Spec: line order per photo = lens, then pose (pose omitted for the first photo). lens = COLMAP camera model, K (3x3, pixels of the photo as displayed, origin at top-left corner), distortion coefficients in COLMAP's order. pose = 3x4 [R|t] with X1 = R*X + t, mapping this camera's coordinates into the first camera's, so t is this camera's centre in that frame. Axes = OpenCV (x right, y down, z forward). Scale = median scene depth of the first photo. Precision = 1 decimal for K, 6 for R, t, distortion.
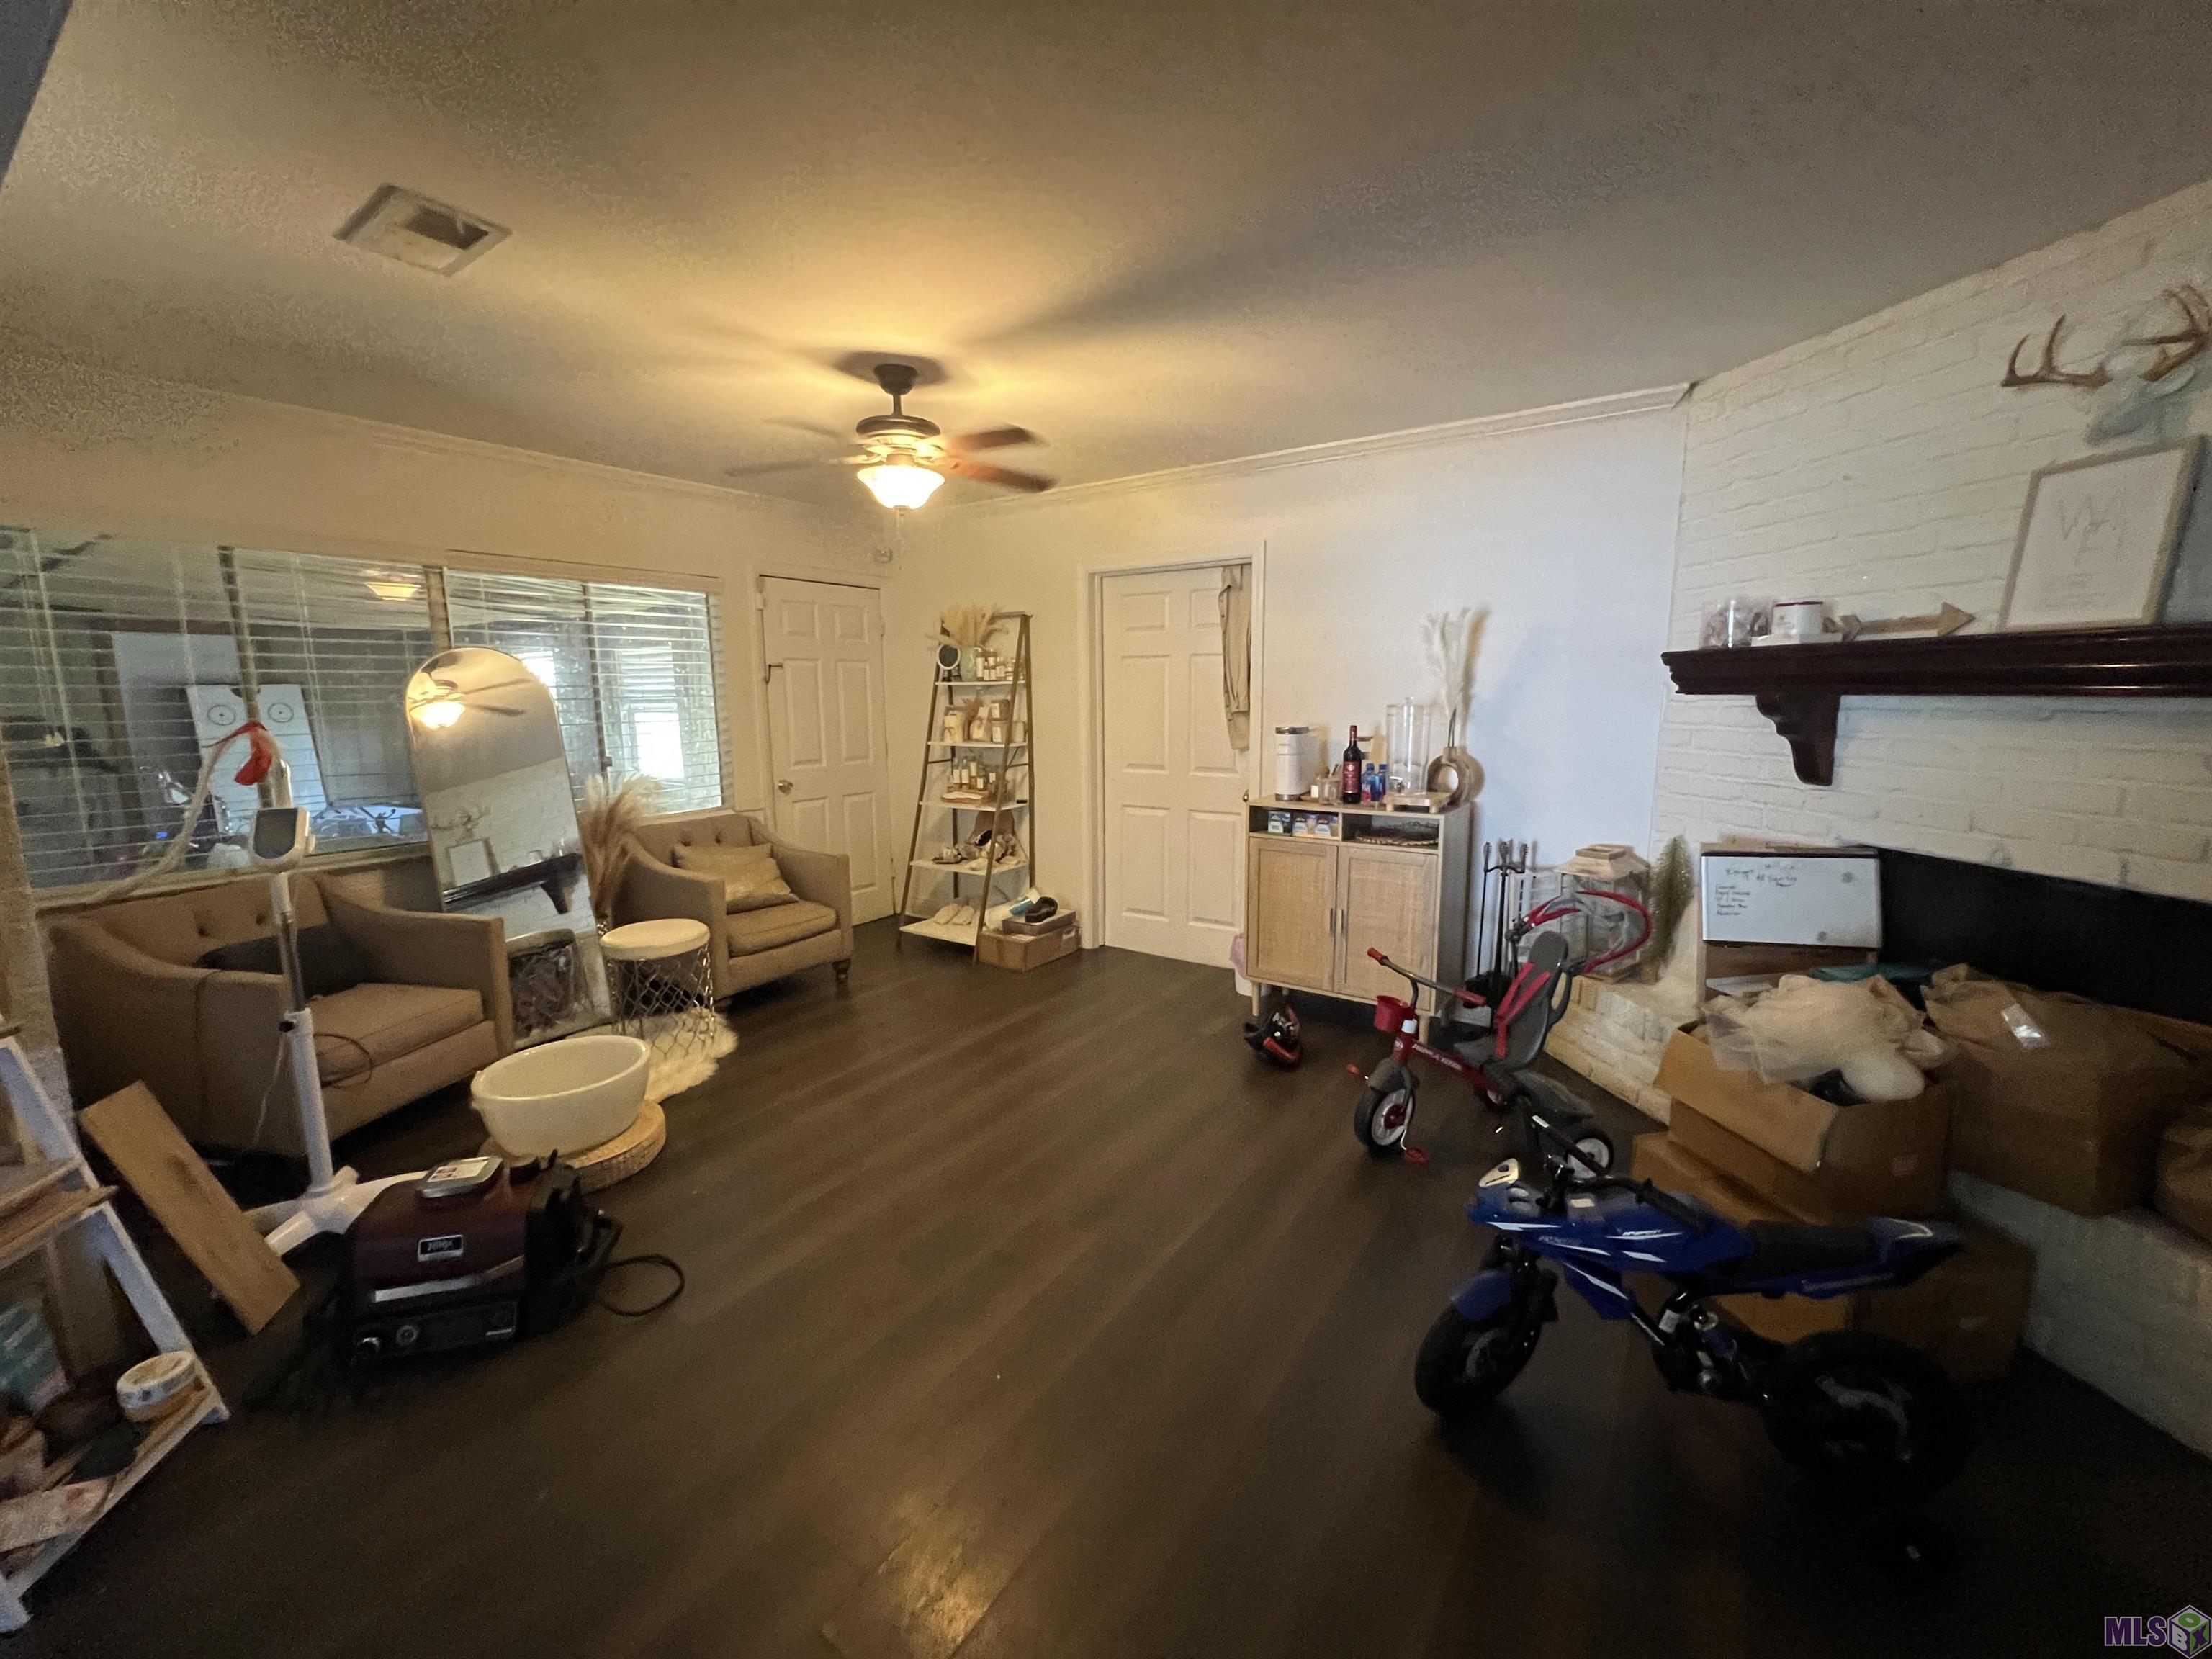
lens RADIAL K [[887.8, 0, 1100.7], [0, 887.8, 826.2], [0, 0, 1]] dist [-0.000802, -0.000241]
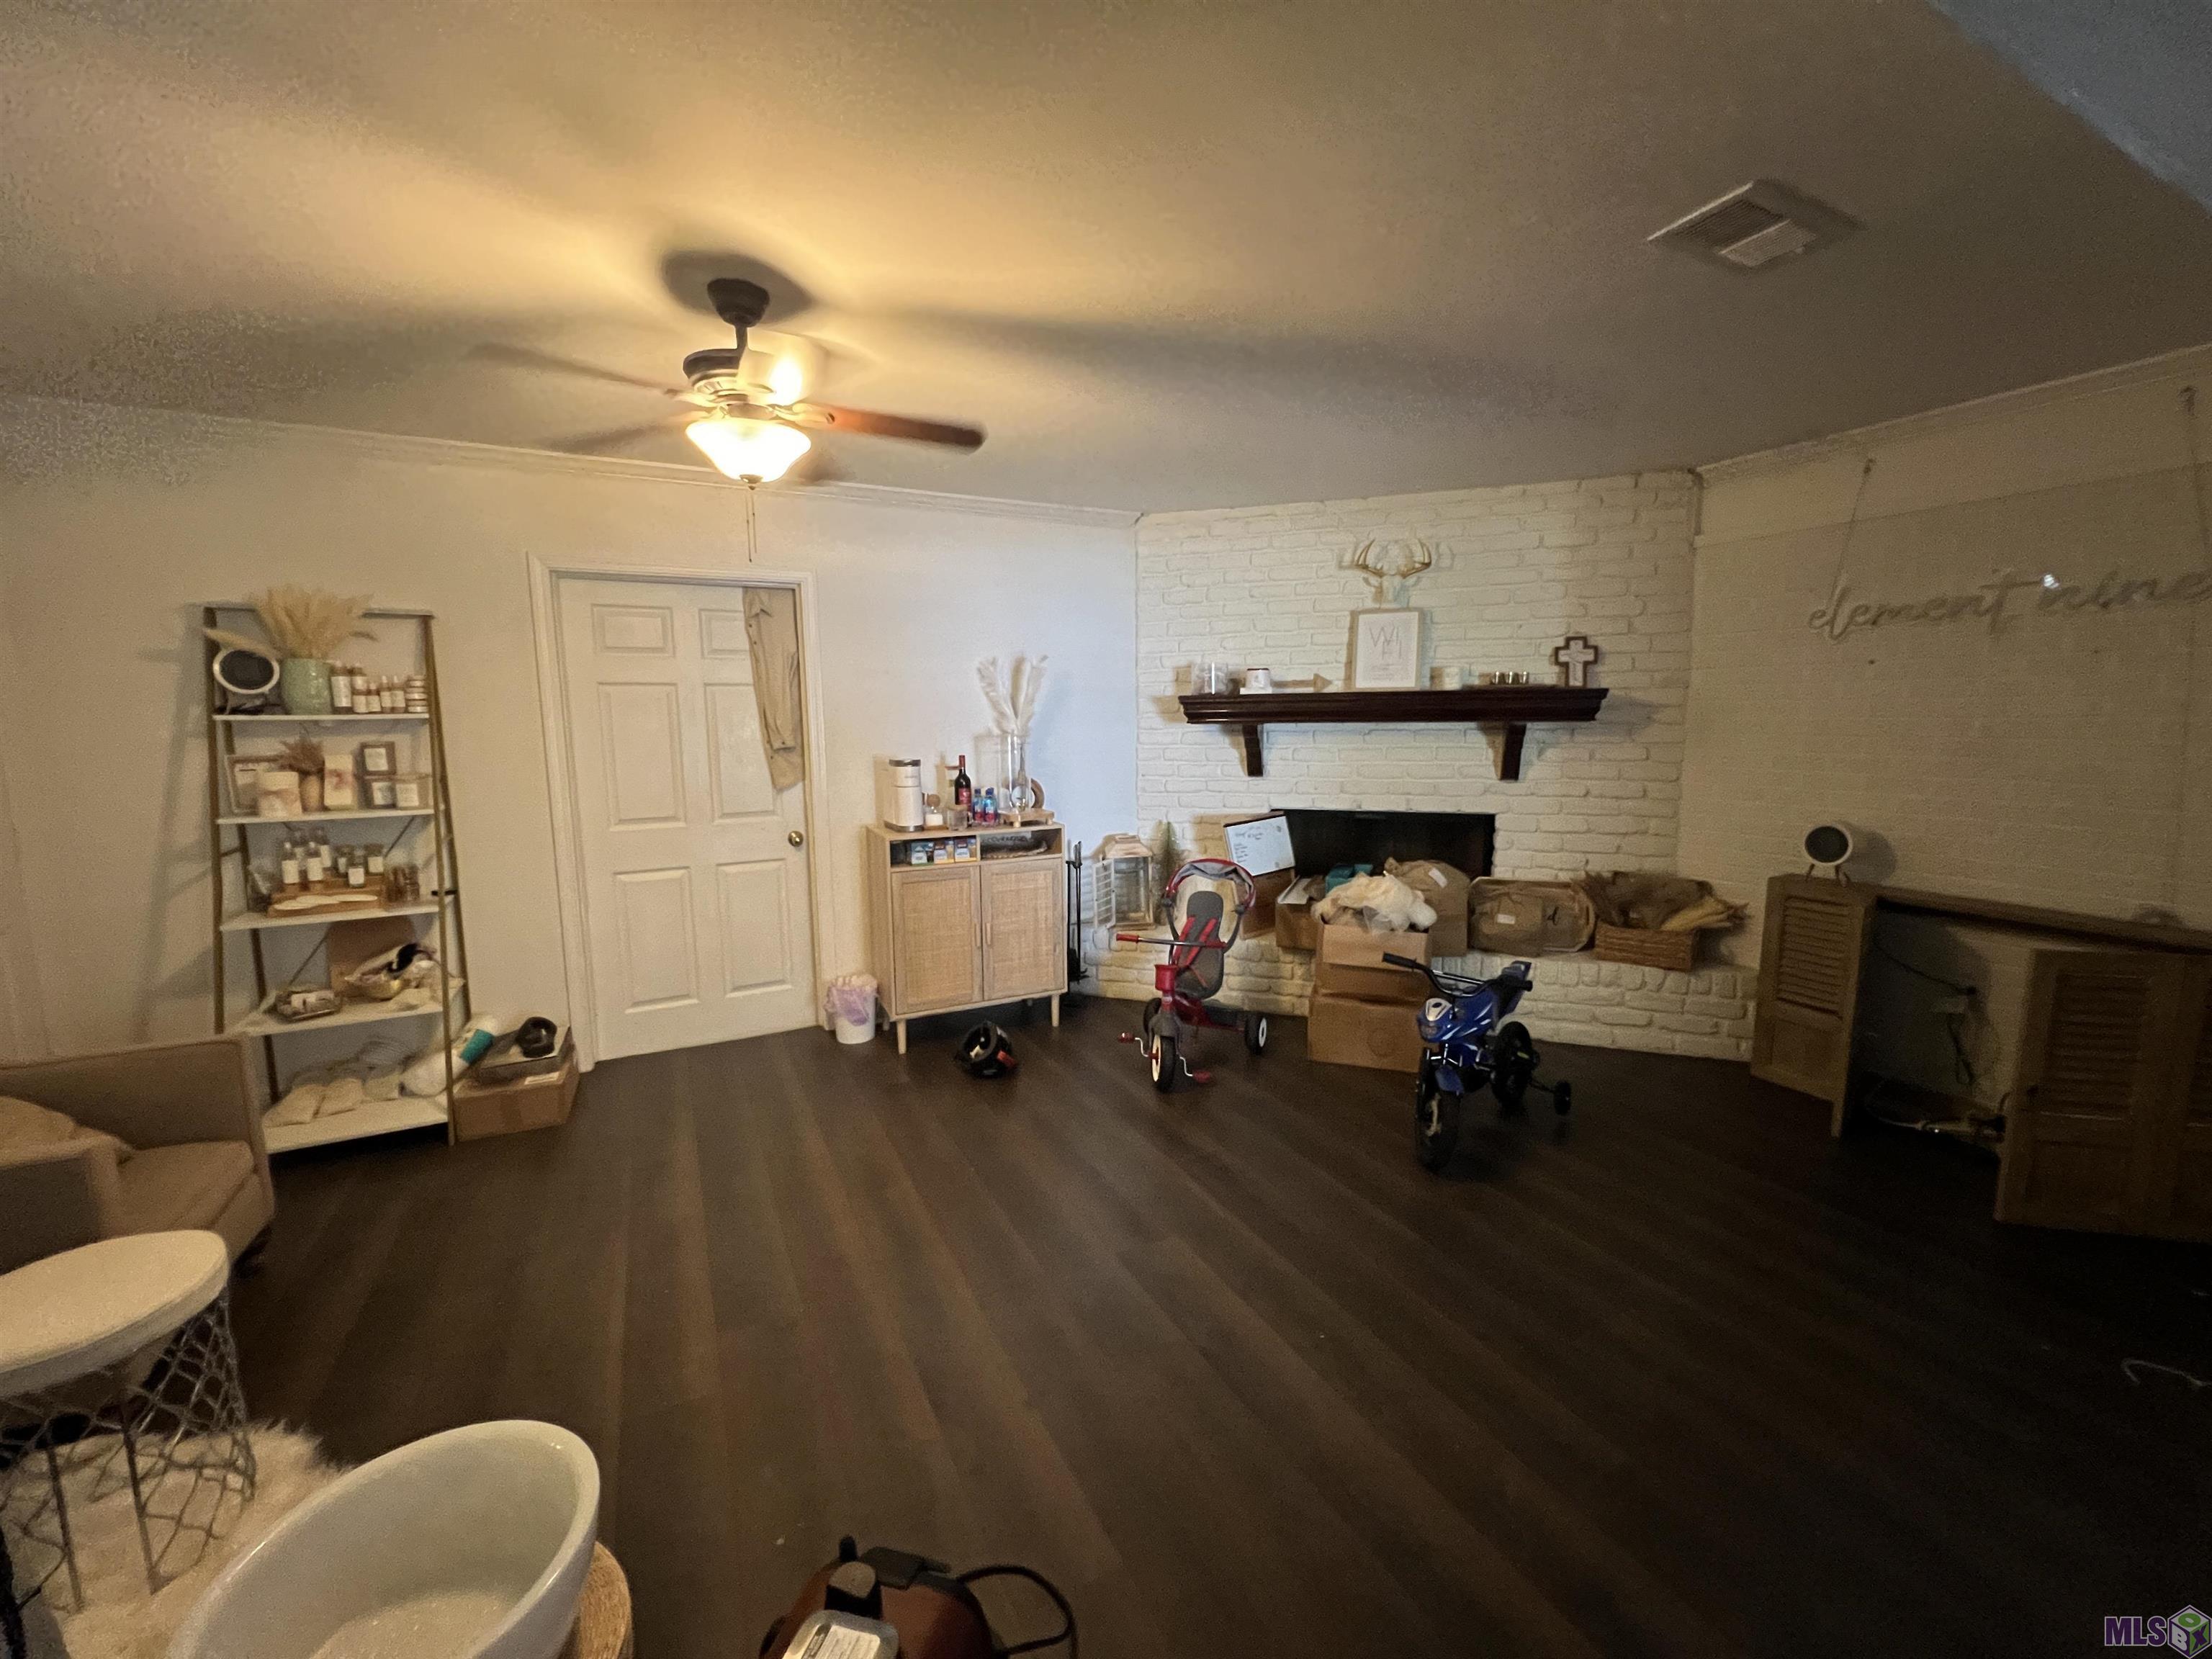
lens RADIAL K [[887.8, 0, 1105.3], [0, 887.8, 826.5], [0, 0, 1]] dist [-0.000802, -0.000241]
pose [[0.480429, -0.106057, 0.870598, -0.602168], [0.141116, 0.989075, 0.042618, -0.049705], [-0.865606, 0.102380, 0.490147, 0.330327]]
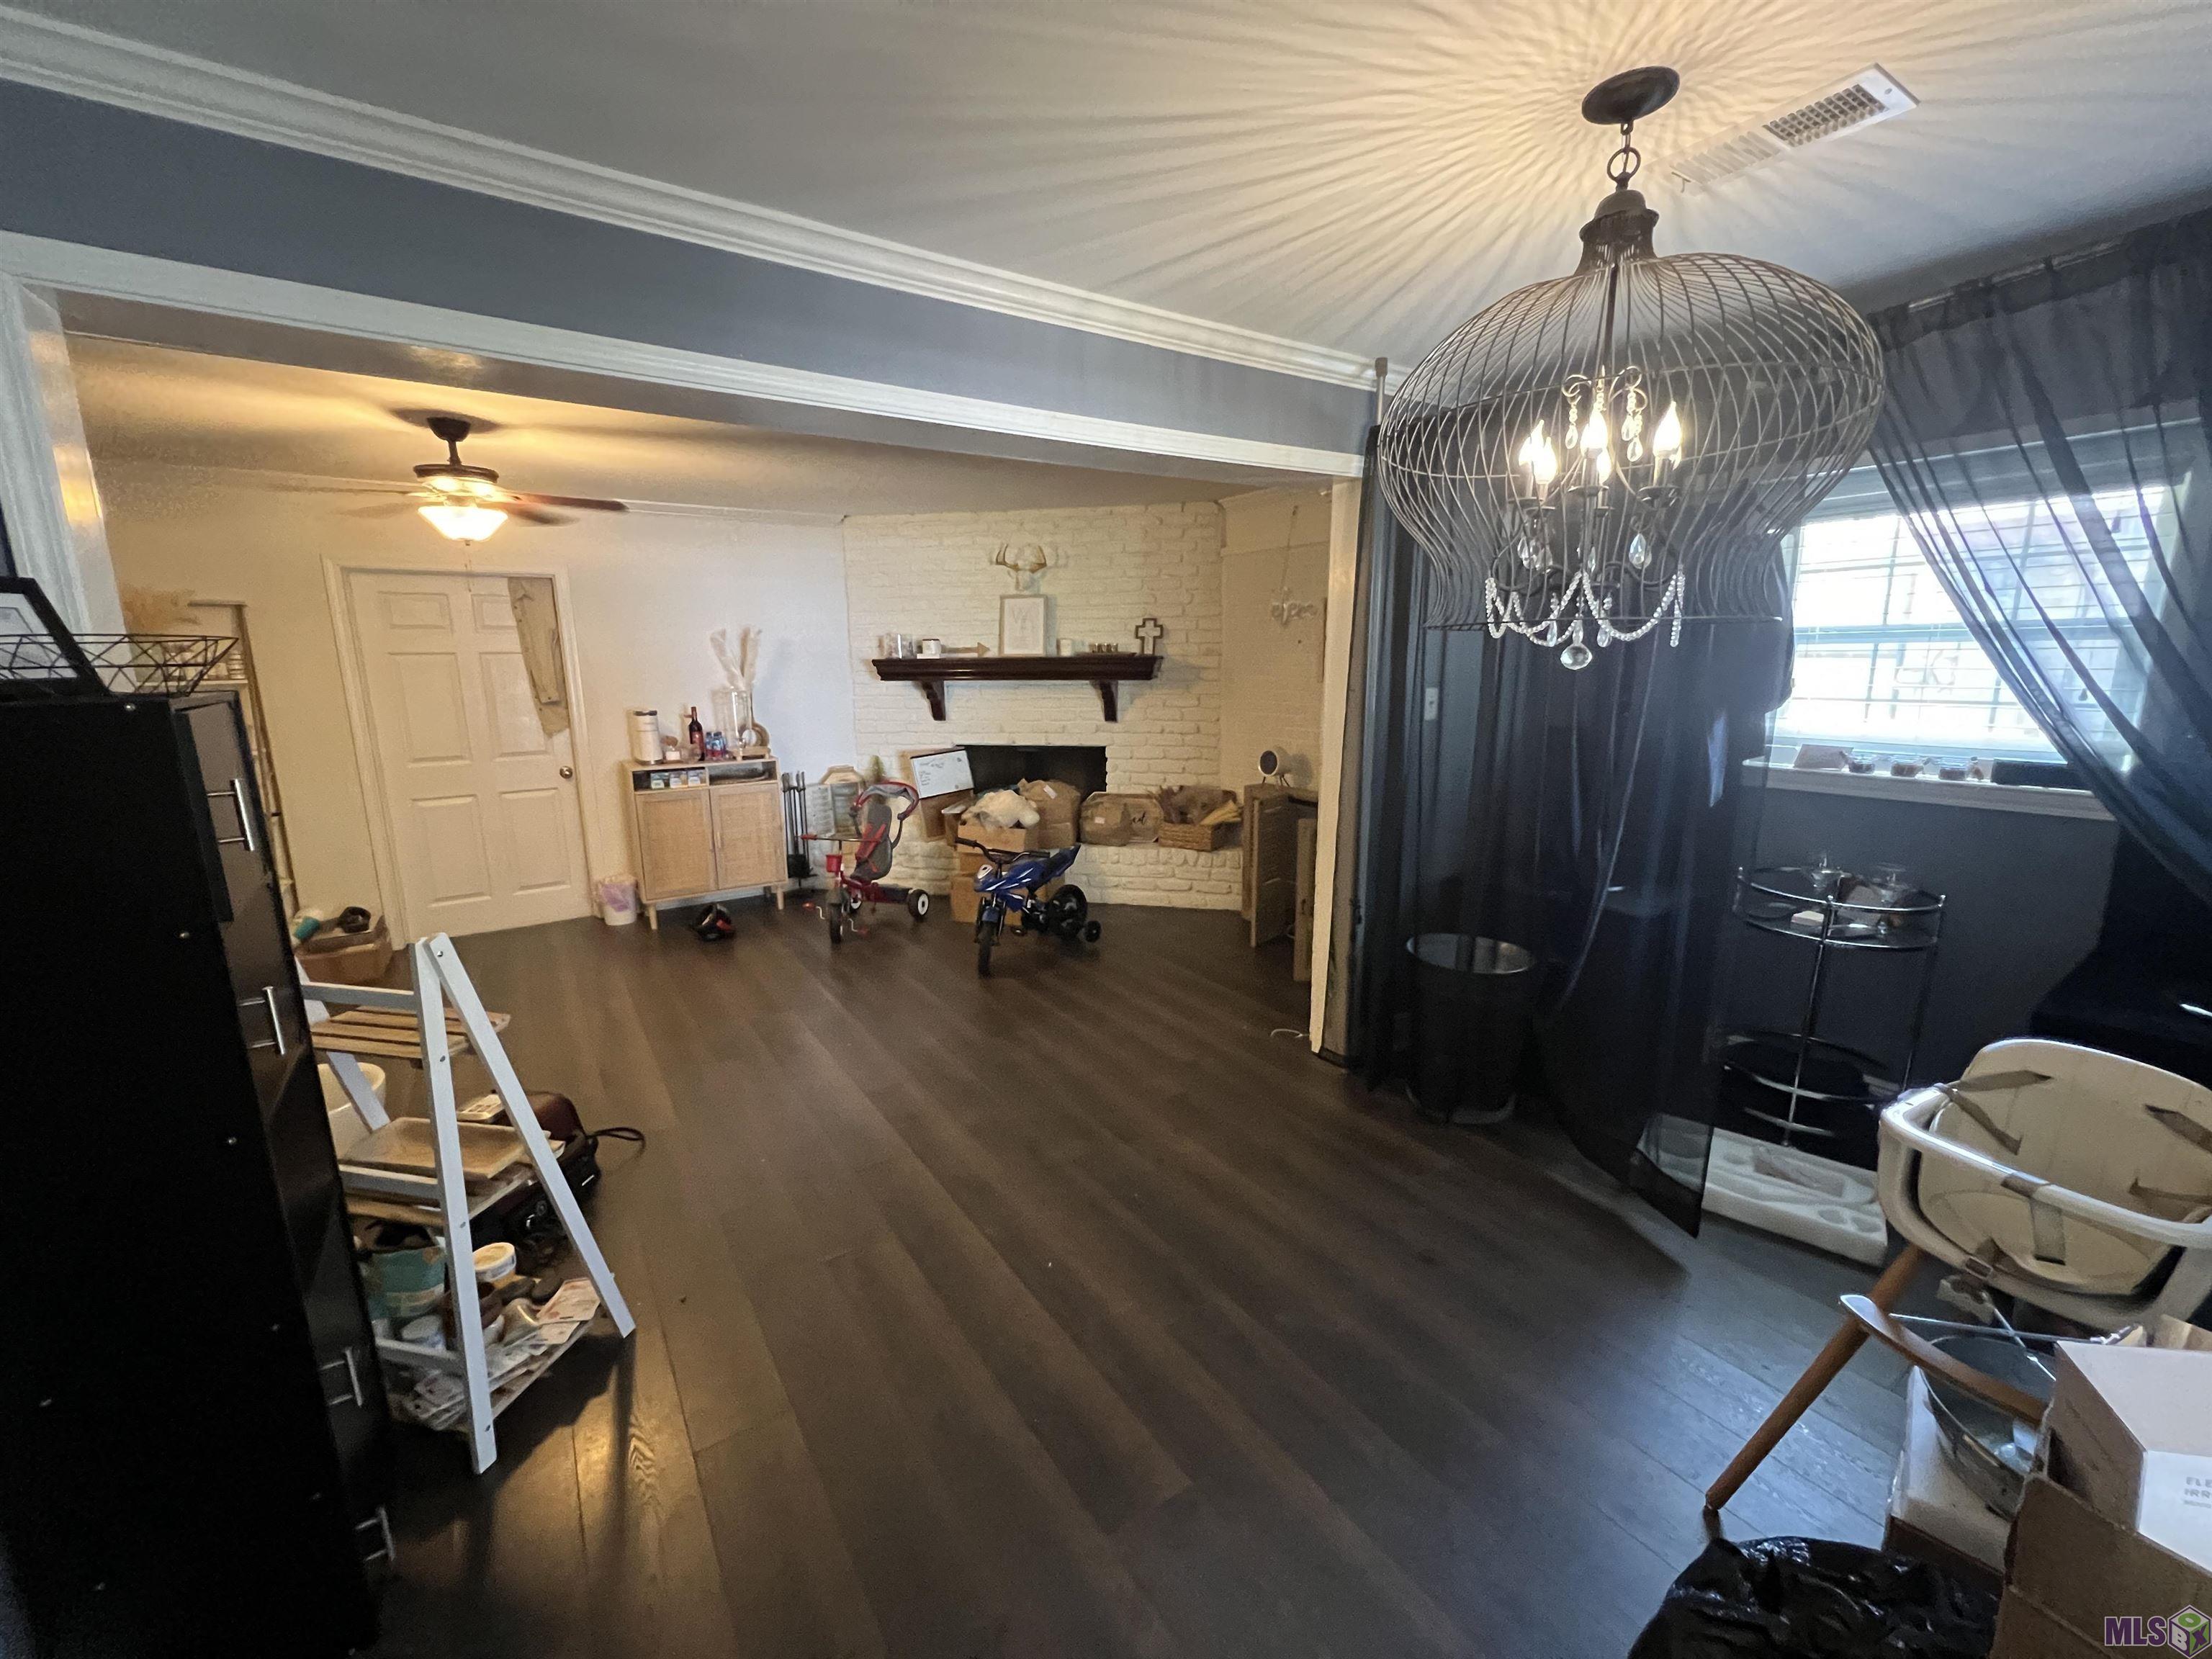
lens RADIAL K [[886.8, 0, 1106.7], [0, 886.8, 826.2], [0, 0, 1]] dist [-0.002824, -0.000010]
pose [[0.368333, -0.171452, 0.913748, -0.836843], [0.150367, 0.980894, 0.123438, 0.000157], [-0.917453, 0.091931, 0.387076, -0.159944]]
